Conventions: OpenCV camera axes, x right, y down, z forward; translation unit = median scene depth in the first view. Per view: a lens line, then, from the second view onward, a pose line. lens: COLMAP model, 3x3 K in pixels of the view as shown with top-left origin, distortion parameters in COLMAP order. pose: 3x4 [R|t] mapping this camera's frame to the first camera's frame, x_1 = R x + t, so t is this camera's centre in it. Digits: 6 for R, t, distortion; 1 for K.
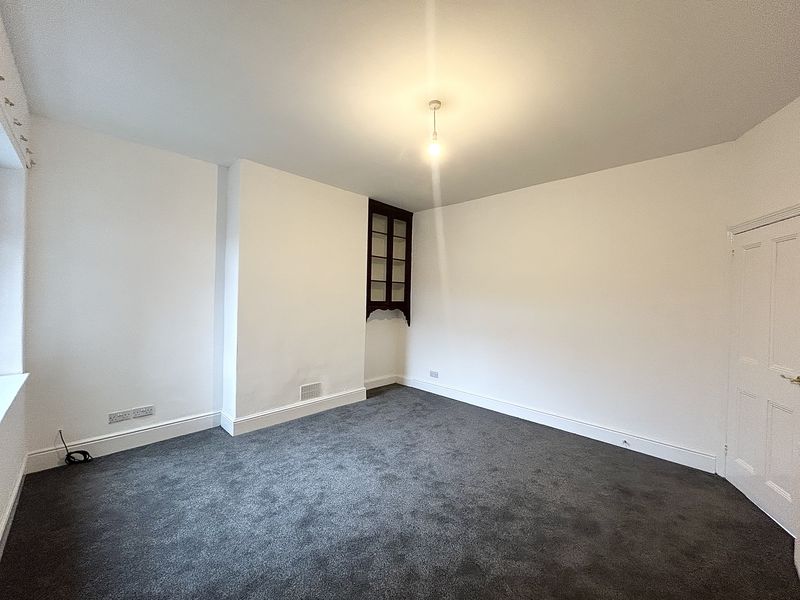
lens RADIAL K [[320.5, 0, 398.2], [0, 320.5, 299.0], [0, 0, 1]] dist [-0.002331, 0.000473]
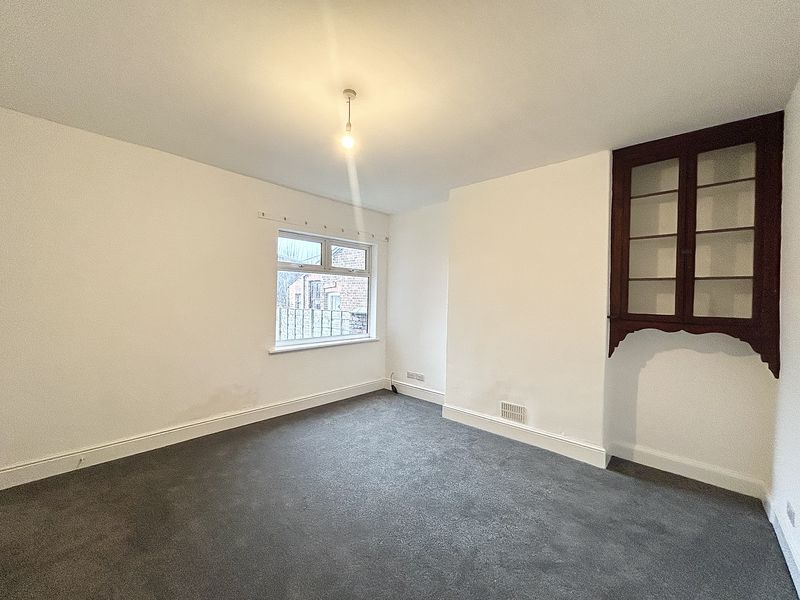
lens RADIAL K [[320.5, 0, 398.2], [0, 320.5, 299.0], [0, 0, 1]] dist [-0.002331, 0.000473]
pose [[0.041145, -0.014004, -0.999055, 0.573612], [-0.030582, 0.999416, -0.015269, 0.001837], [0.998685, 0.031181, 0.040692, 0.620796]]
